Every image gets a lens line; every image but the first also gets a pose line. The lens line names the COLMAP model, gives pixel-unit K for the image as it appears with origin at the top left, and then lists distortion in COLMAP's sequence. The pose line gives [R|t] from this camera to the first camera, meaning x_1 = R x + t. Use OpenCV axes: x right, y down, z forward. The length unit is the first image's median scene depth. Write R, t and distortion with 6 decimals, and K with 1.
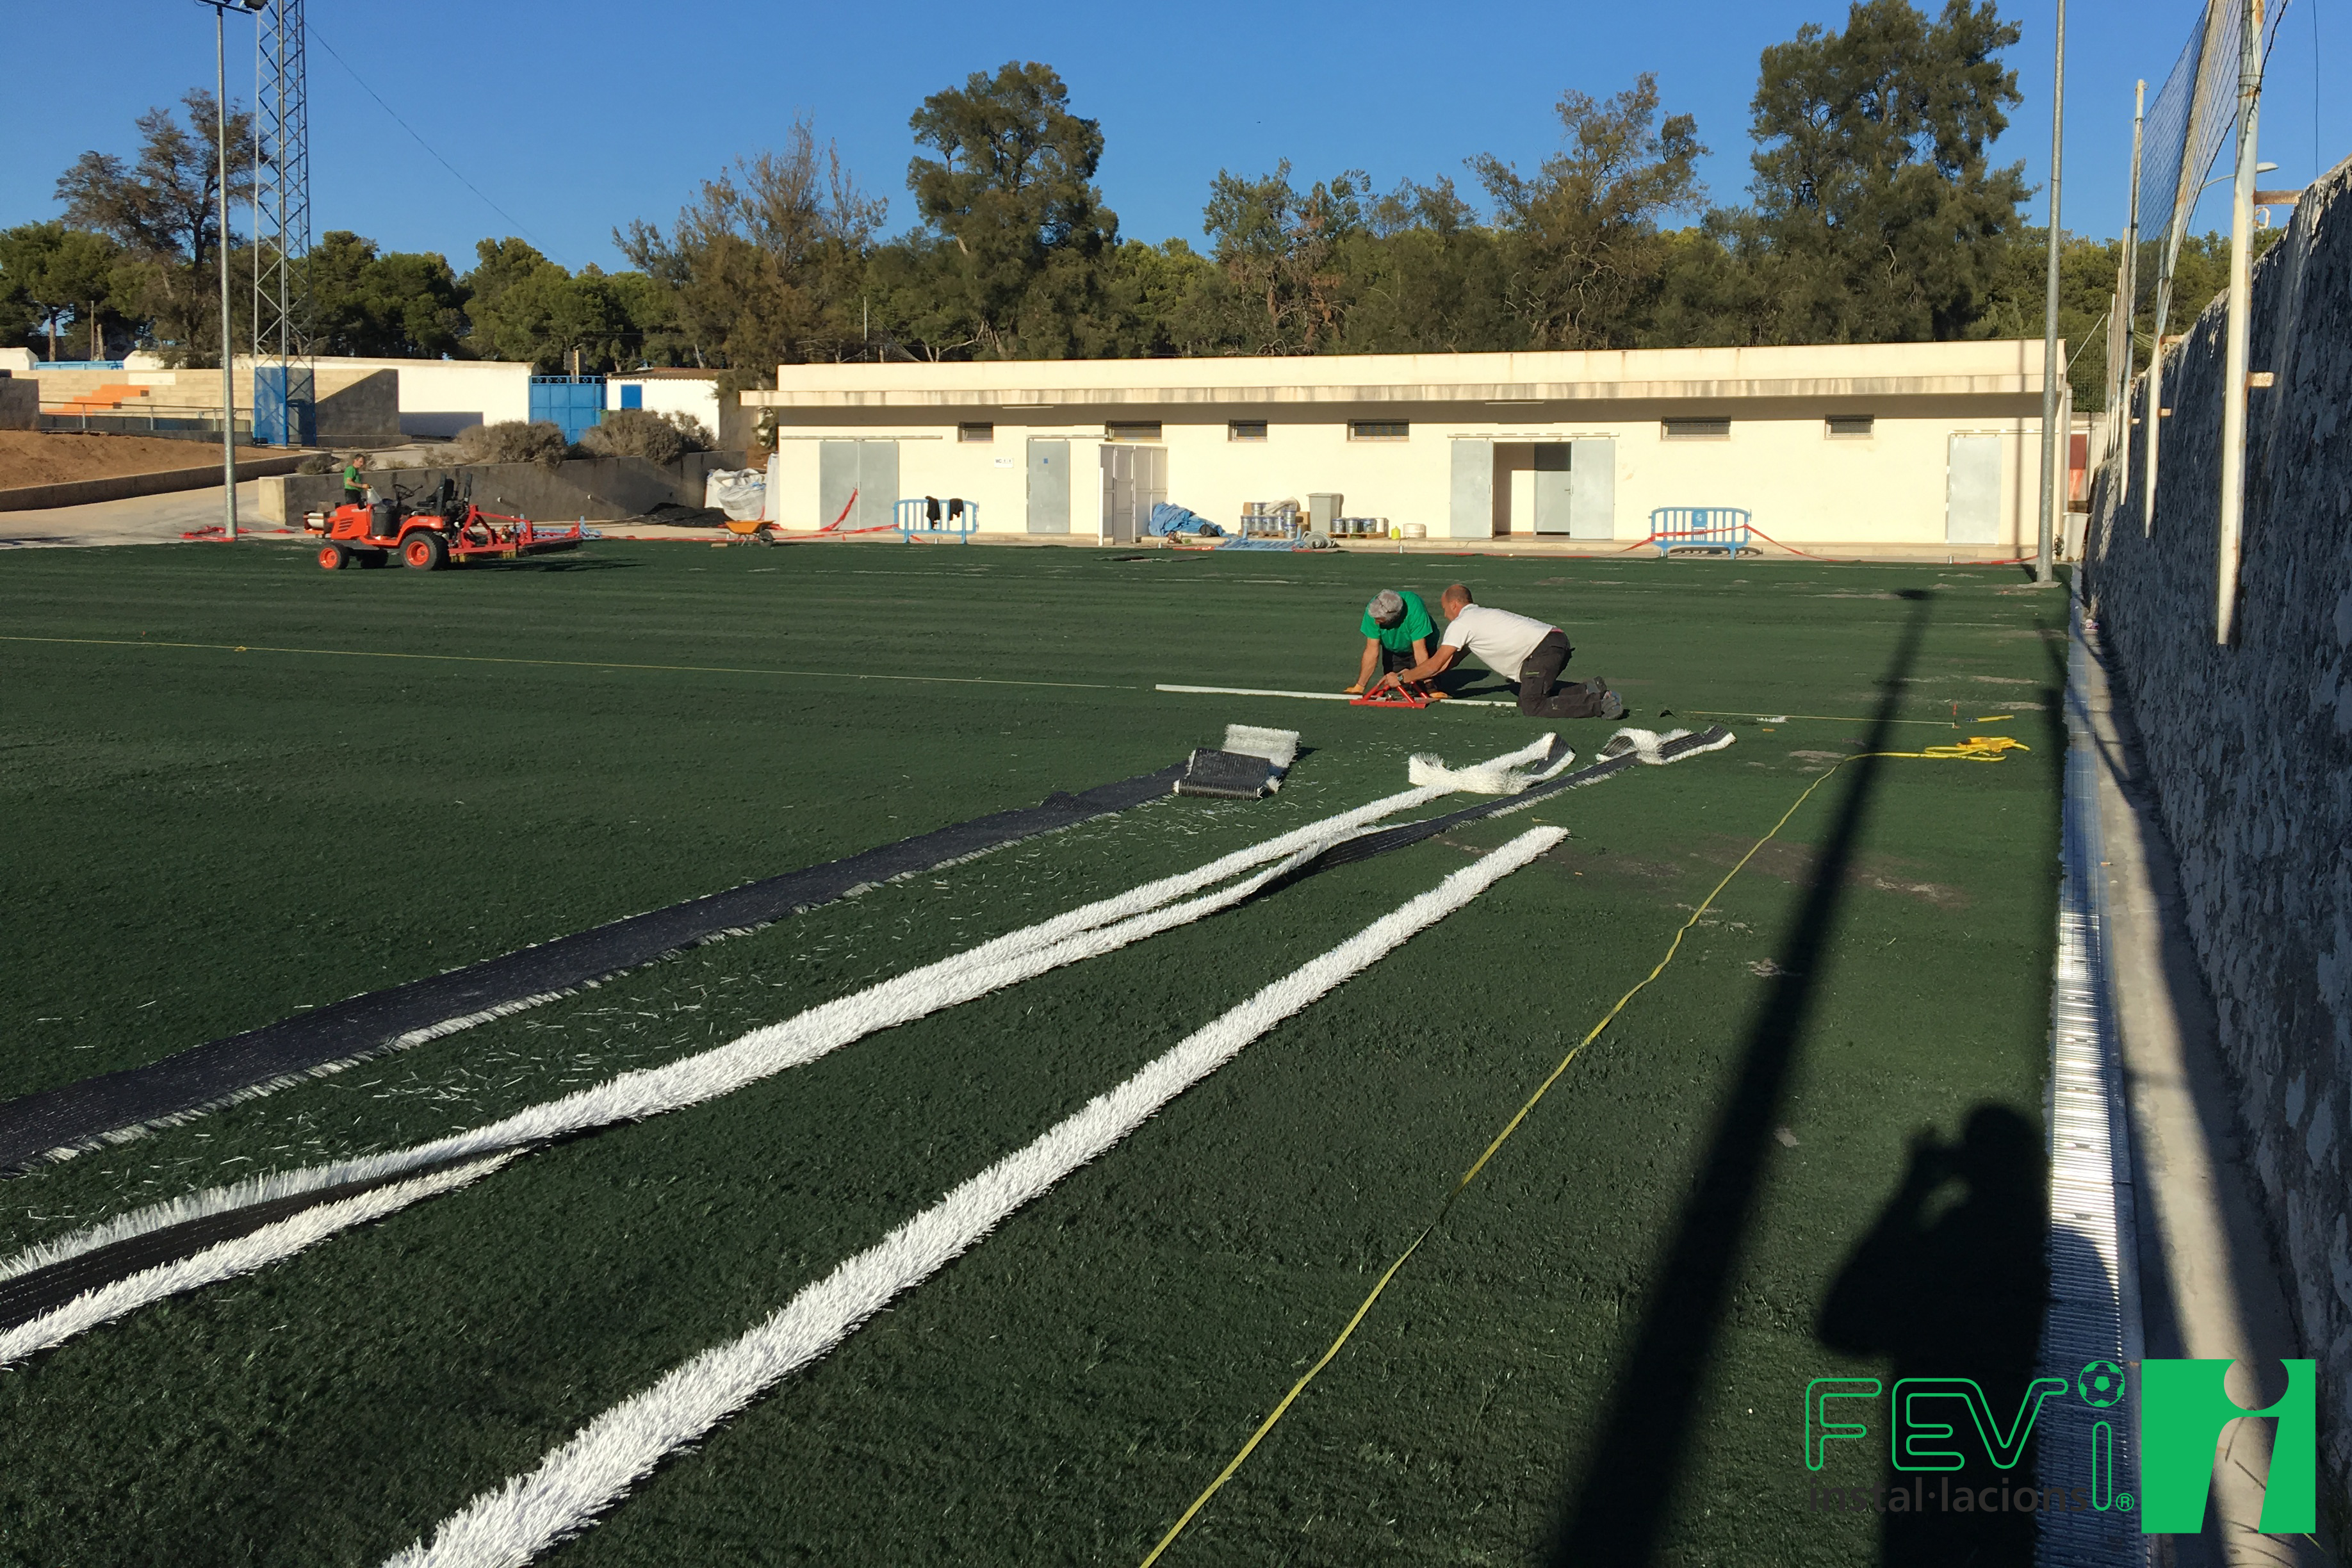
lens RADIAL K [[2081.0, 0, 1173.7], [0, 2081.0, 639.2], [0, 0, 1]] dist [0.066724, -0.149293]
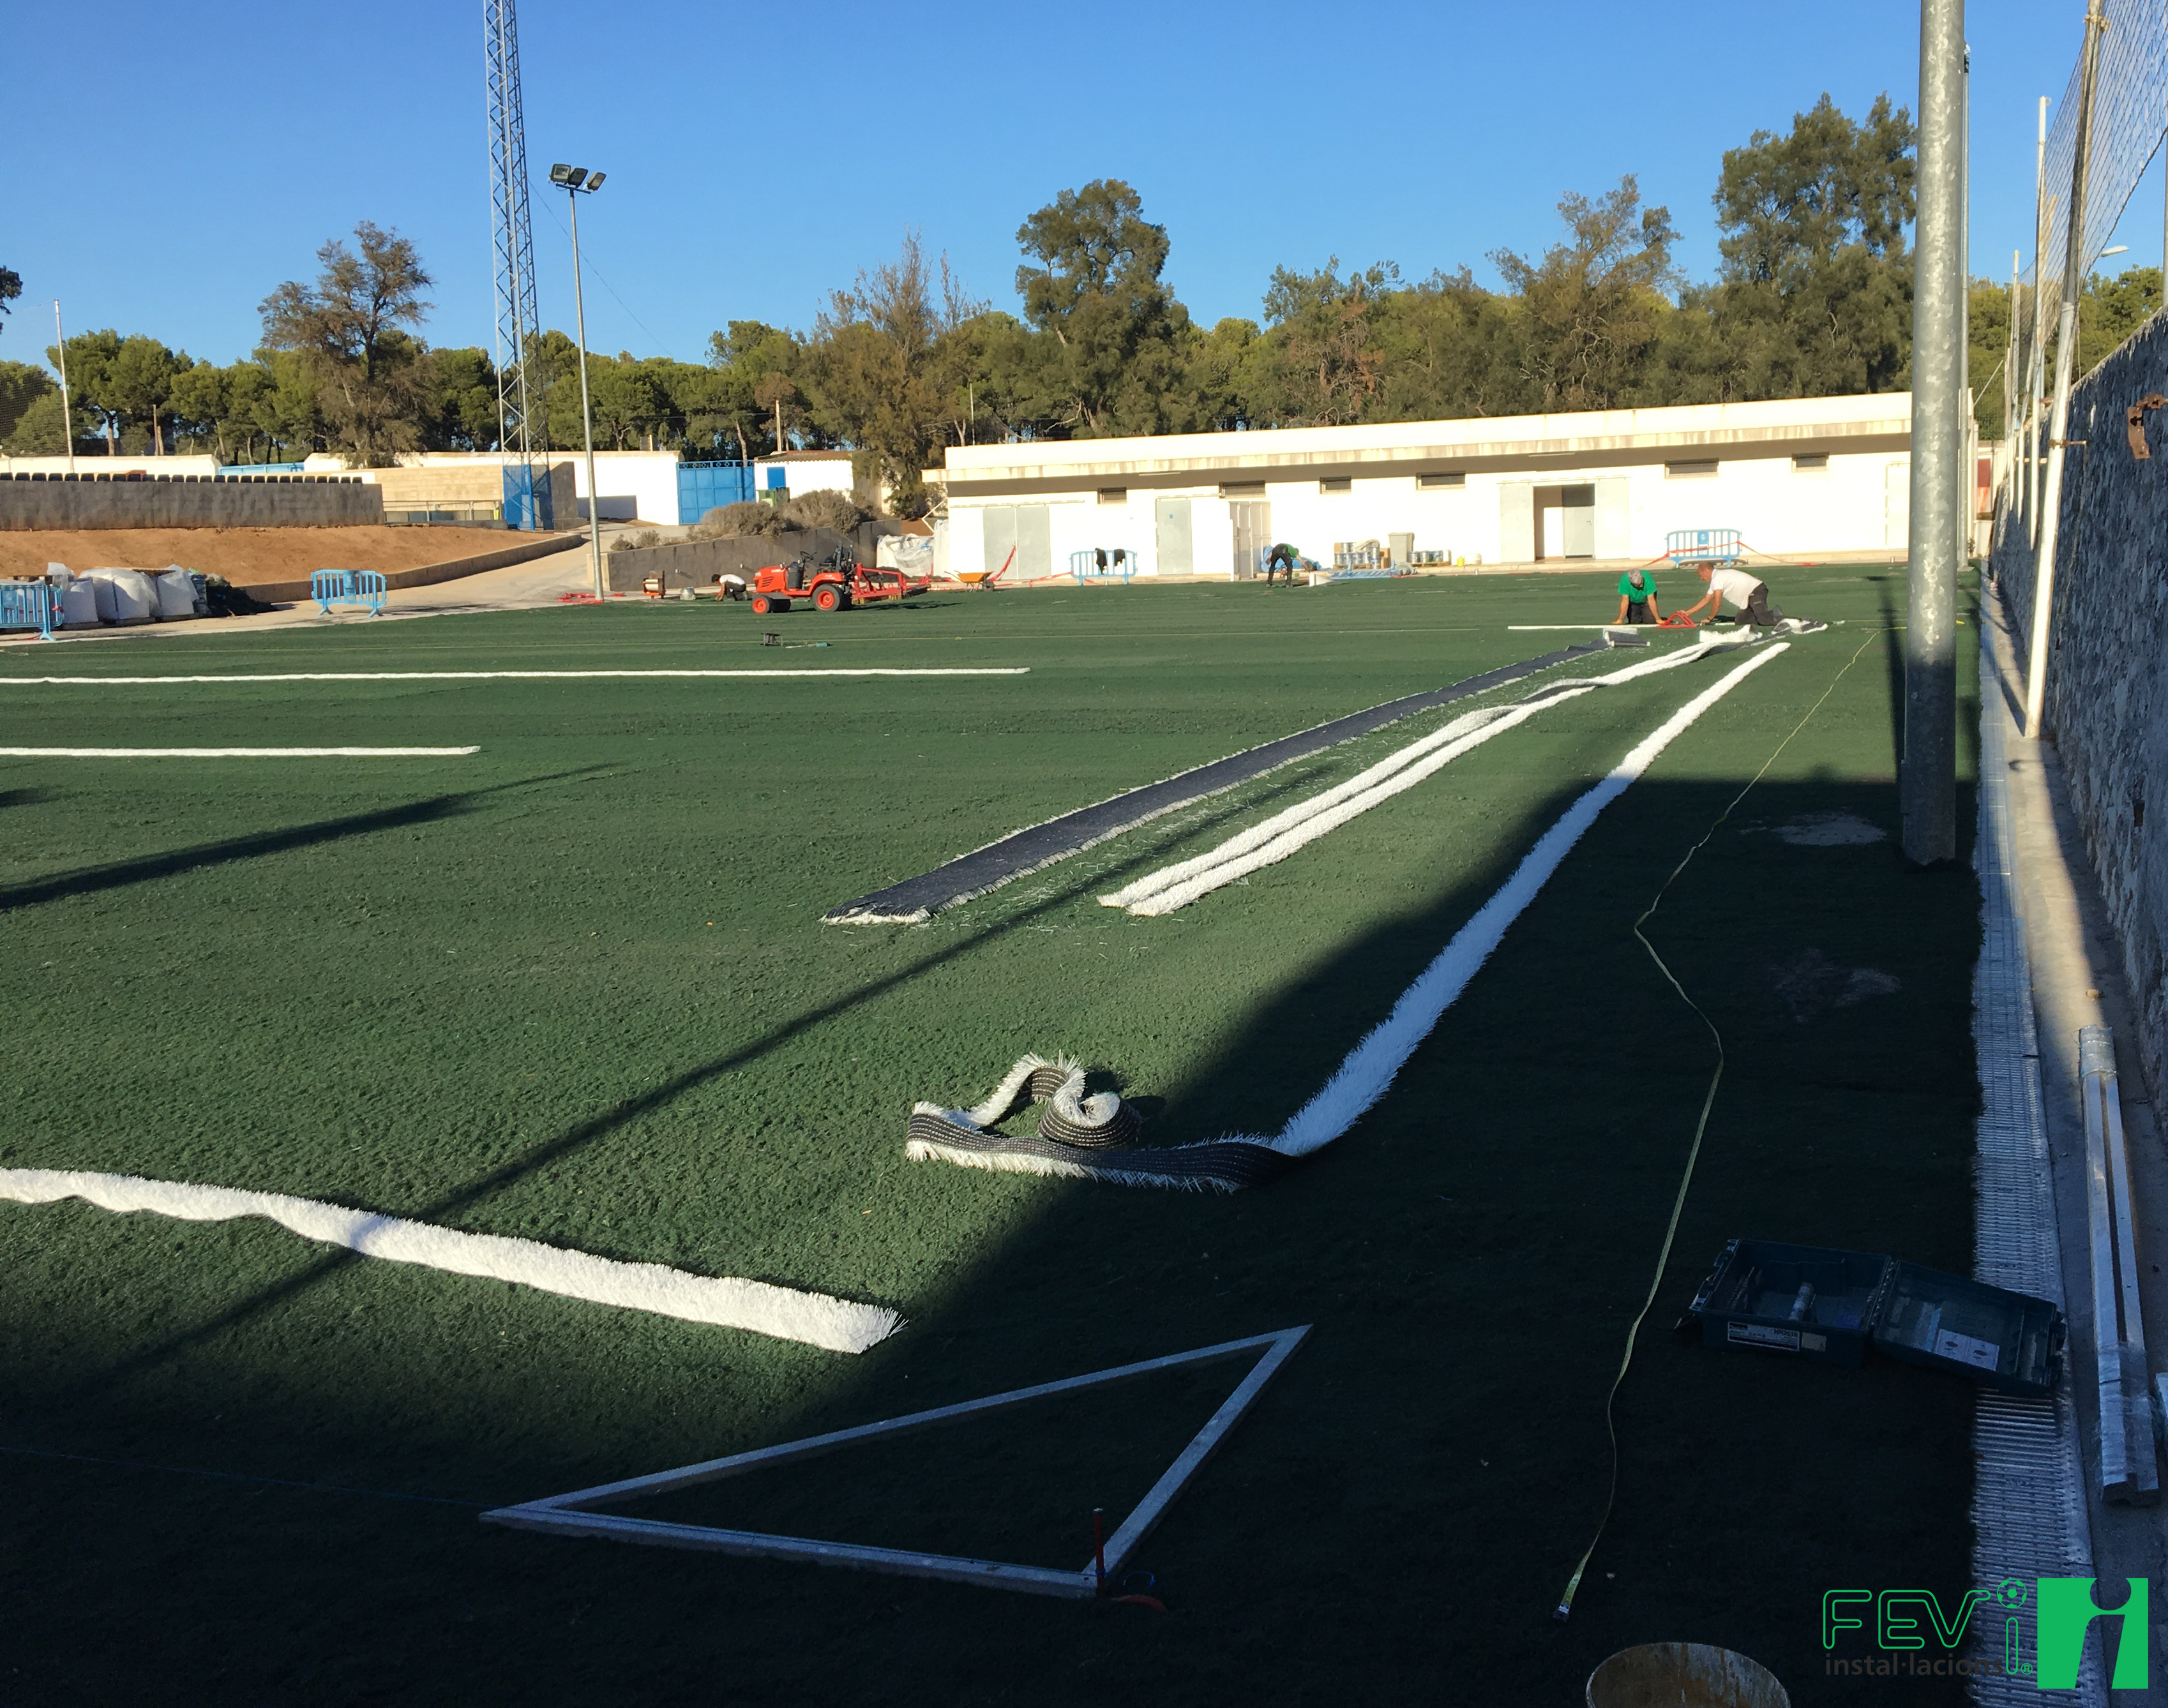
lens RADIAL K [[2319.4, 0, 1084.0], [0, 2319.4, 854.0], [0, 0, 1]] dist [0.100273, -0.305593]
pose [[0.998254, -0.046984, 0.035807, -0.162755], [0.044765, 0.997167, 0.060442, 0.028027], [-0.038545, -0.058734, 0.997529, -0.378819]]
